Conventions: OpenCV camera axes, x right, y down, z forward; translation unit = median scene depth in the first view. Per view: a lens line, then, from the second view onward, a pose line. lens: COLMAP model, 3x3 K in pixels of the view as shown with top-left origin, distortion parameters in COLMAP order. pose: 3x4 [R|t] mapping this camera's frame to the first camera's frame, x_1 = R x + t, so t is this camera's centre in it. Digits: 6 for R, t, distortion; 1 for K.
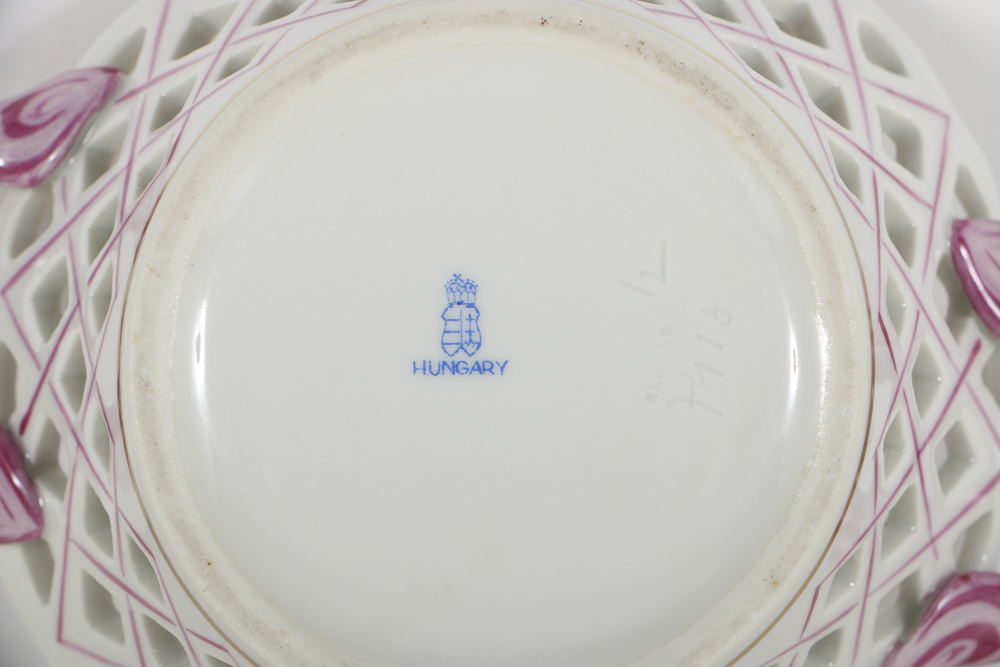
lens RADIAL K [[6215.1, 0, 499.9], [0, 6215.1, 333.5], [0, 0, 1]] dist [0.682500, 0.000000]
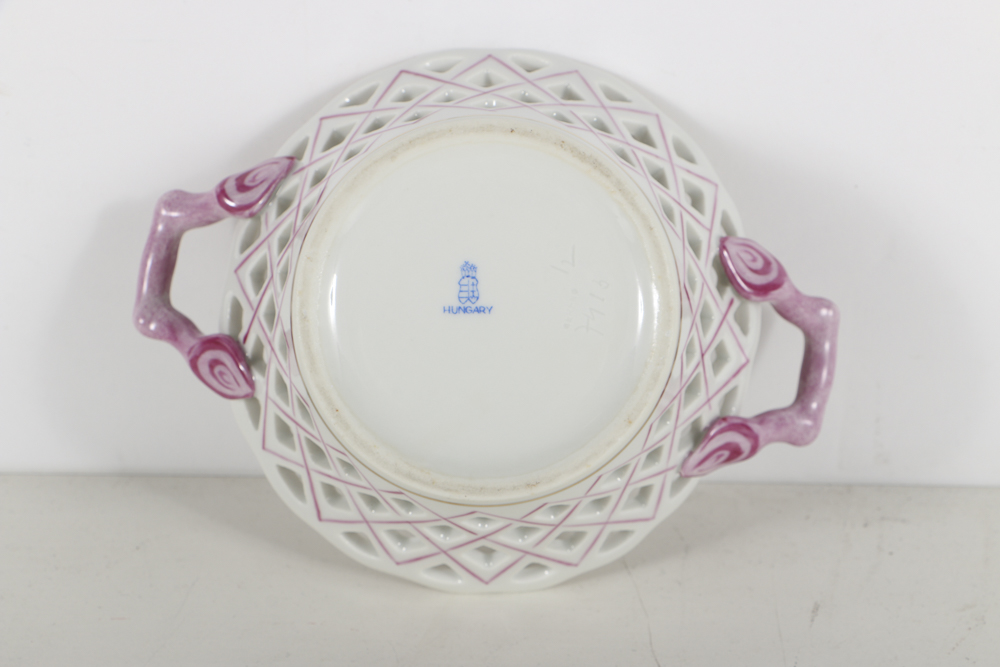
lens RADIAL K [[2323.6, 0, 500.8], [0, 2323.6, 333.7], [0, 0, 1]] dist [0.305623, 0.000000]
pose [[0.999969, 0.005960, 0.005195, 0.000126], [-0.005997, 0.999956, 0.007186, 0.007544], [-0.005152, -0.007217, 0.999961, 0.274074]]
